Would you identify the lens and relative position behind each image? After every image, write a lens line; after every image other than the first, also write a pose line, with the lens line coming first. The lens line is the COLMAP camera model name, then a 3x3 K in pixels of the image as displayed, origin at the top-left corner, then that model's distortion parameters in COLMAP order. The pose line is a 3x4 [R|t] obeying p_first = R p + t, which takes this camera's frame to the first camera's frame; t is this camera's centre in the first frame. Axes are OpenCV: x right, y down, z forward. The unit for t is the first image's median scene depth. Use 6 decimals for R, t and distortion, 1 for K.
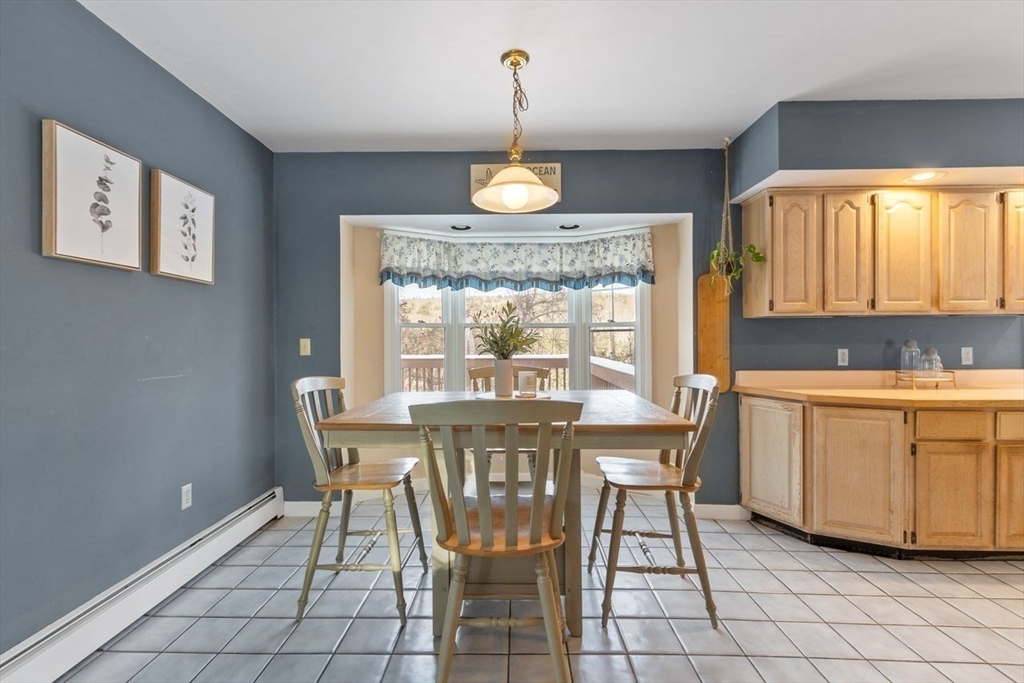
lens RADIAL K [[450.5, 0, 507.0], [0, 450.5, 336.5], [0, 0, 1]] dist [-0.001635, -0.000350]
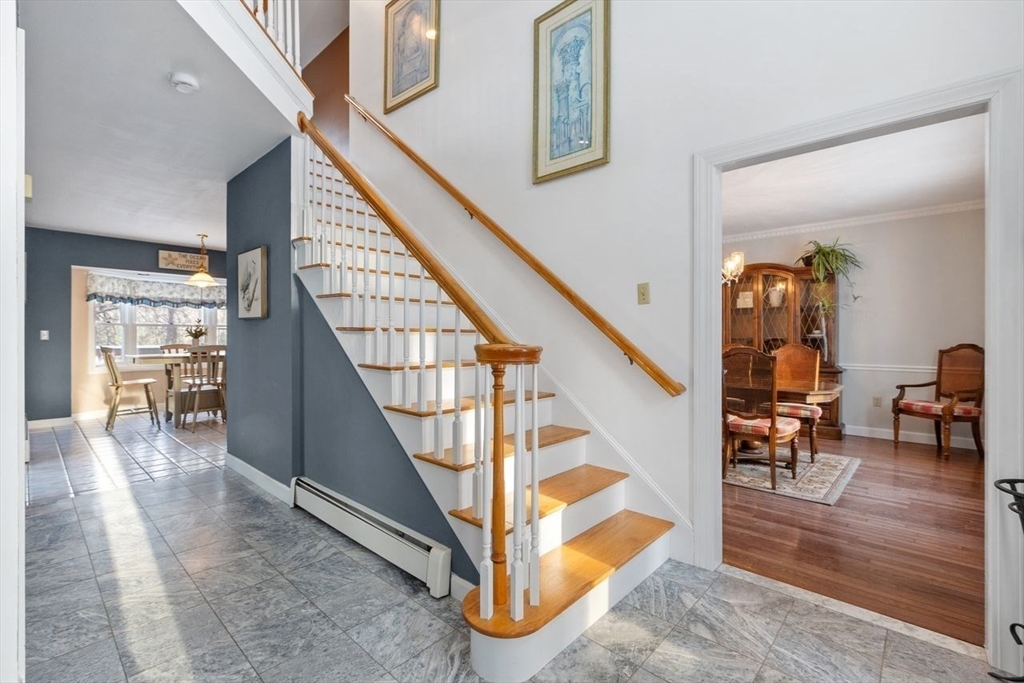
lens RADIAL K [[450.5, 0, 507.0], [0, 450.5, 336.5], [0, 0, 1]] dist [-0.001635, -0.000350]
pose [[0.664720, 0.004372, 0.747079, -0.486754], [-0.003272, 0.999990, -0.002940, 0.024391], [-0.747085, -0.000490, 0.664728, -1.393684]]
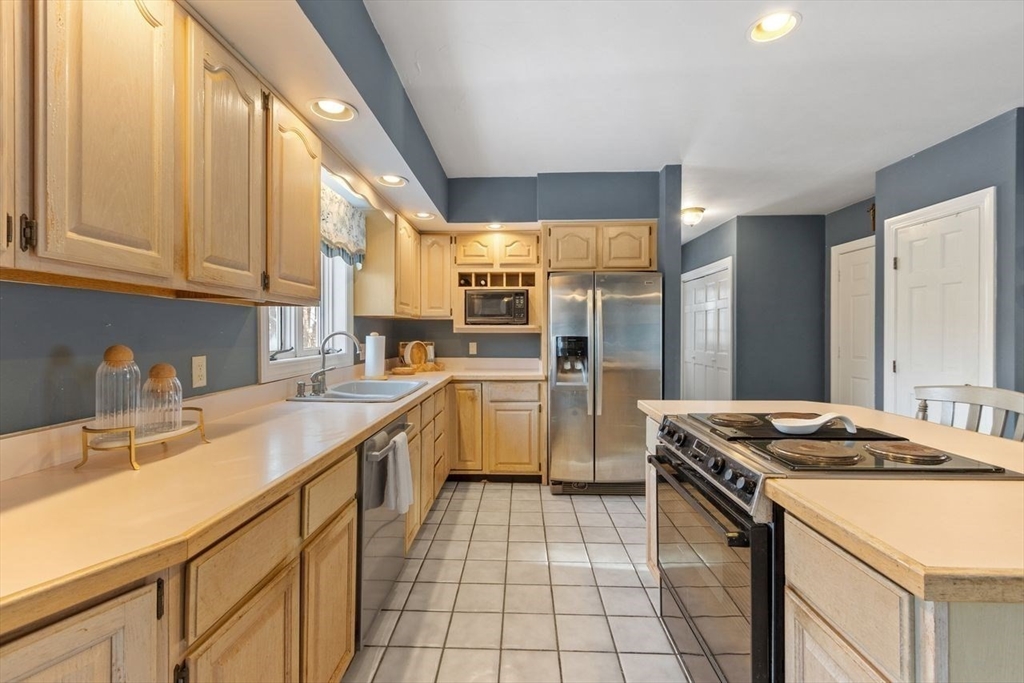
lens RADIAL K [[450.5, 0, 507.0], [0, 450.5, 336.5], [0, 0, 1]] dist [-0.001635, -0.000350]
pose [[0.015543, -0.002950, 0.999875, 0.515119], [-0.000965, 0.999995, 0.002965, -0.003294], [-0.999879, -0.001011, 0.015540, 0.672779]]
